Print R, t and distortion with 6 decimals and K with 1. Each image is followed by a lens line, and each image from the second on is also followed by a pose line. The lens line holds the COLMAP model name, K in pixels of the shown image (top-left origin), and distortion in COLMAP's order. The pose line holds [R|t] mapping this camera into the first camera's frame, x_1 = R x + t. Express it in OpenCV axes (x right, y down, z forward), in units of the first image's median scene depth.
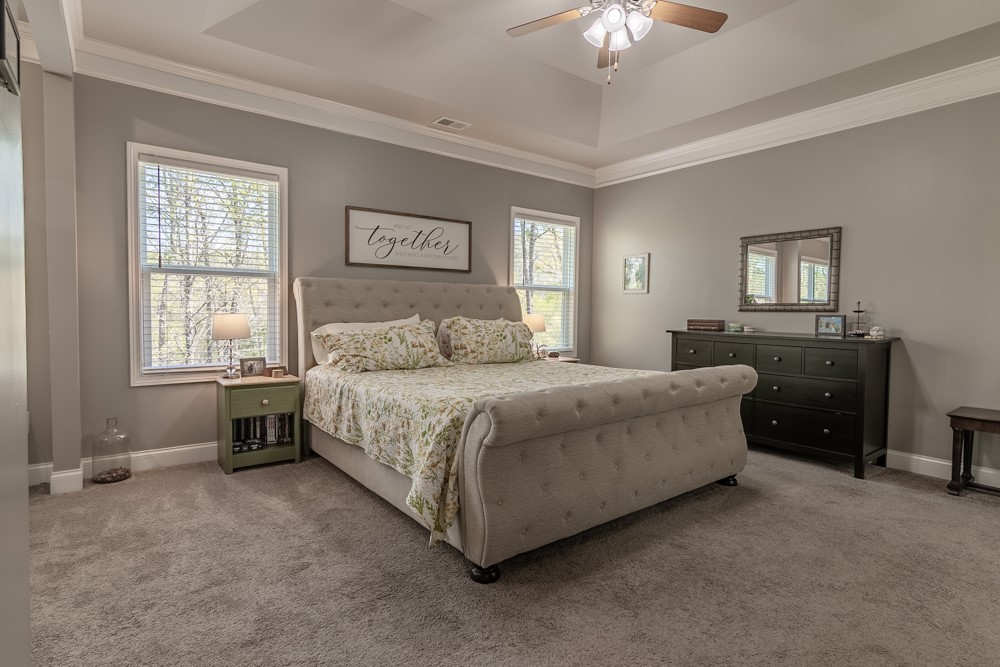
lens RADIAL K [[525.8, 0, 516.1], [0, 525.8, 325.2], [0, 0, 1]] dist [0.014539, 0.000313]
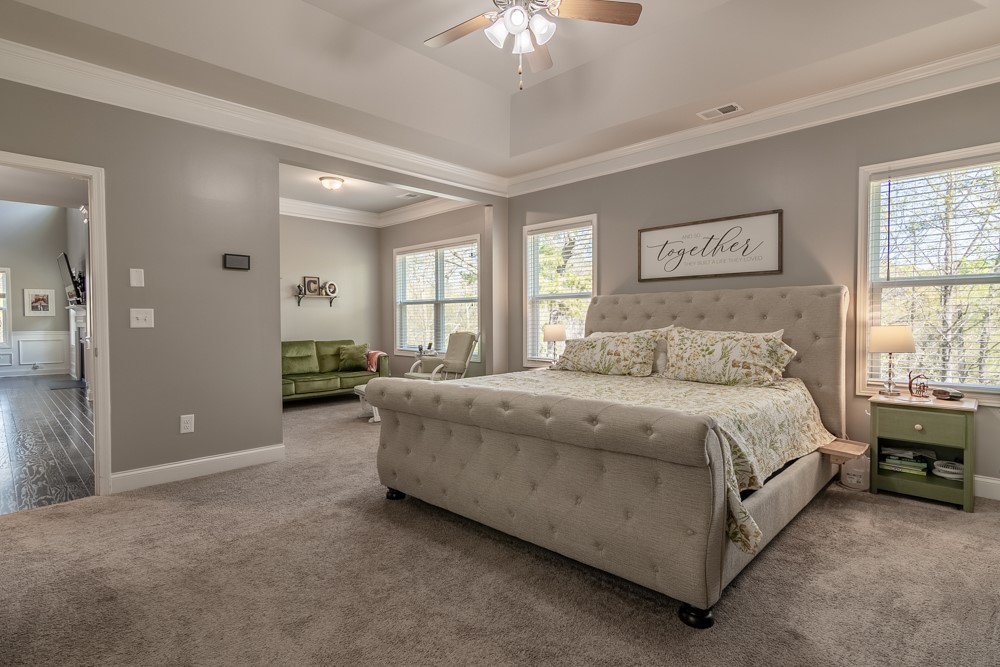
lens RADIAL K [[507.2, 0, 500.0], [0, 507.2, 333.5], [0, 0, 1]] dist [-0.015029, 0.000063]
pose [[0.121396, 0.015749, -0.992479, 0.747827], [-0.024091, 0.999626, 0.012915, -0.009546], [0.992312, 0.022341, 0.121730, 0.585411]]
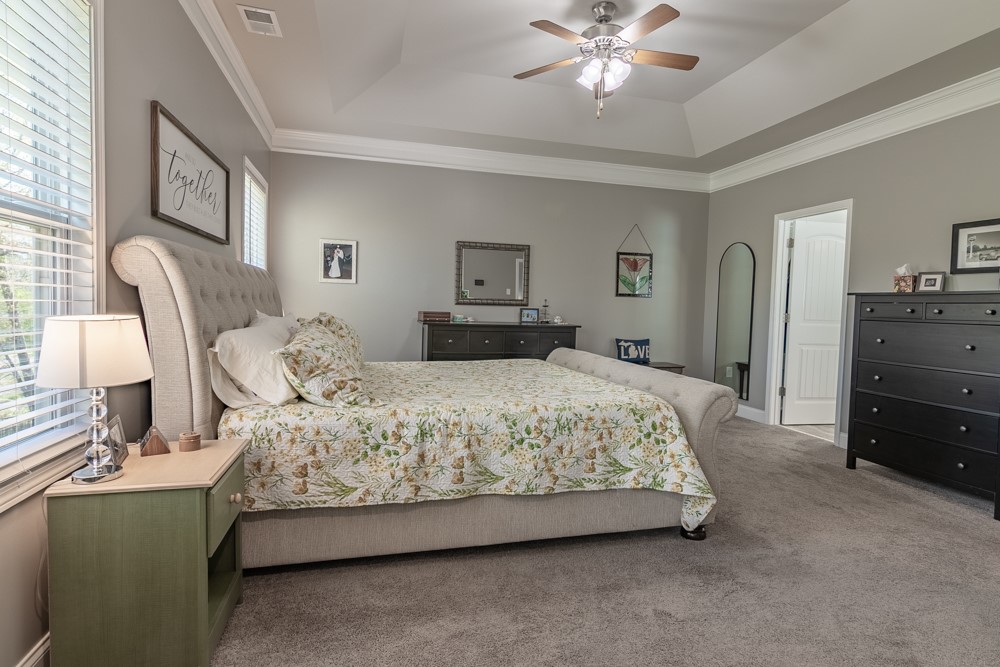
lens RADIAL K [[525.8, 0, 516.1], [0, 525.8, 325.2], [0, 0, 1]] dist [0.014539, 0.000313]
pose [[0.384142, -0.036233, 0.922563, -0.685629], [0.006158, 0.999308, 0.036683, -0.025019], [-0.923254, -0.008410, 0.384099, 0.483812]]
